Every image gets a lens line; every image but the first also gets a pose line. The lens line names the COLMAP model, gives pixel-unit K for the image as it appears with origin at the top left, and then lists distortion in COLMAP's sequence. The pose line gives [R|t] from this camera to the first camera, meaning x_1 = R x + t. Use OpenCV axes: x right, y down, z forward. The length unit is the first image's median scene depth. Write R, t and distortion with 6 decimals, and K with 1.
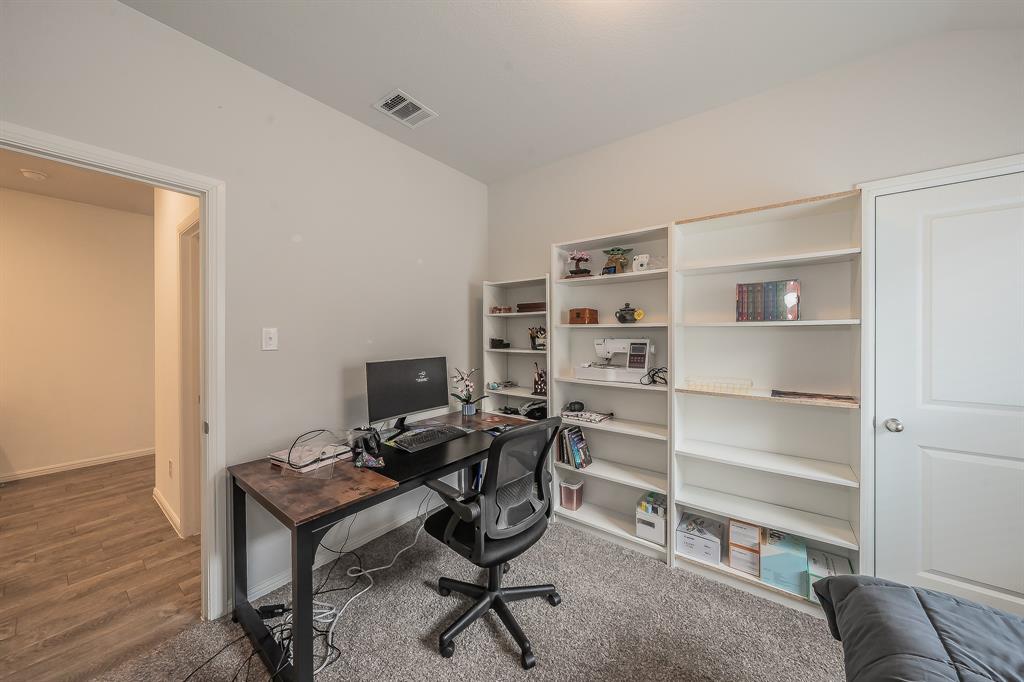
lens RADIAL K [[350.8, 0, 508.5], [0, 350.8, 336.3], [0, 0, 1]] dist [-0.001668, -0.000139]
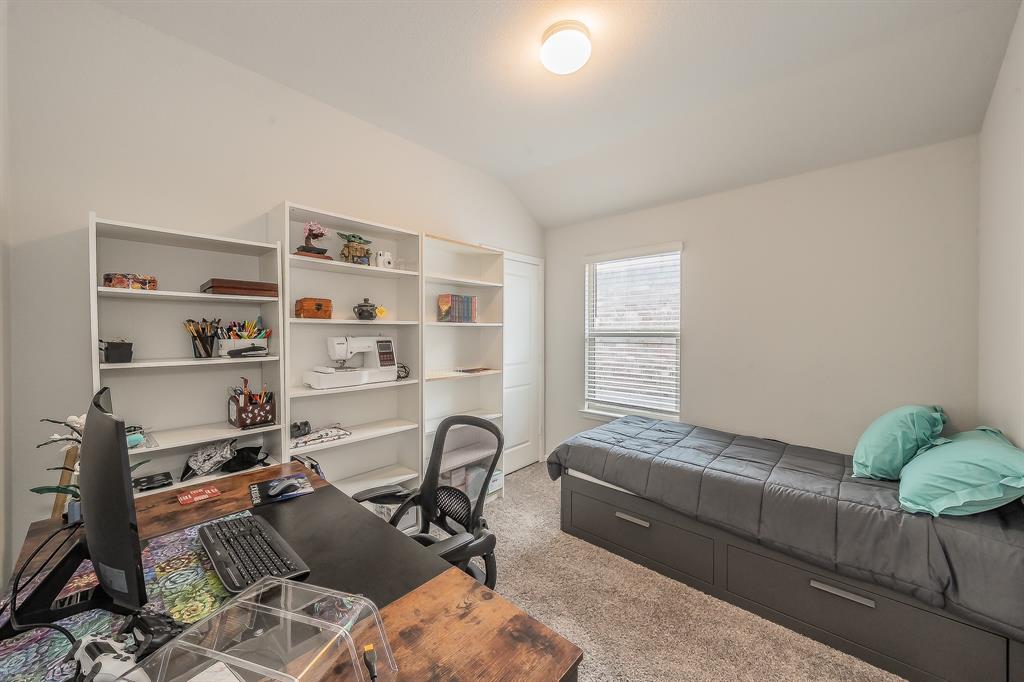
lens RADIAL K [[373.6, 0, 514.6], [0, 373.6, 338.5], [0, 0, 1]] dist [-0.000817, -0.000037]
pose [[0.061793, -0.017591, 0.997934, -0.616281], [0.006098, 0.999833, 0.017247, -0.002622], [-0.998070, 0.005019, 0.061890, 0.536700]]
